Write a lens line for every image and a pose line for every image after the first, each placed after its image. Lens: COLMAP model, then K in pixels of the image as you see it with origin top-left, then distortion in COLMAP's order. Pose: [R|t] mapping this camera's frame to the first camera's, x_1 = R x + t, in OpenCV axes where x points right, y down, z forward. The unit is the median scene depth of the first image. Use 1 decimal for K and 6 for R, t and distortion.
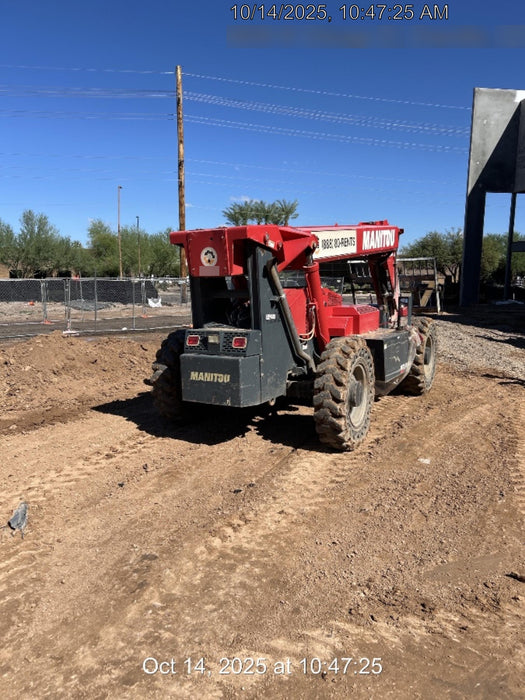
lens RADIAL K [[527.3, 0, 261.8], [0, 527.3, 337.8], [0, 0, 1]] dist [0.066530, -0.108372]
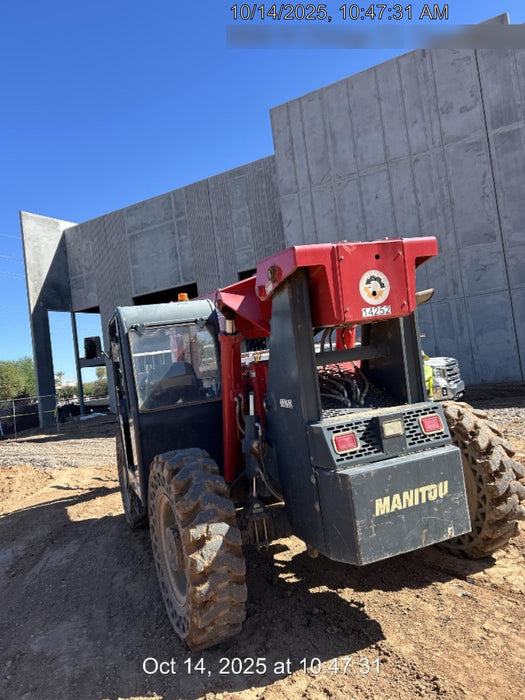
lens RADIAL K [[527.3, 0, 261.8], [0, 527.3, 337.8], [0, 0, 1]] dist [0.066530, -0.108372]
pose [[0.644886, -0.041321, 0.763161, -0.600981], [0.219660, 0.966428, -0.133290, -0.045908], [-0.732032, 0.253593, 0.632313, 0.706912]]
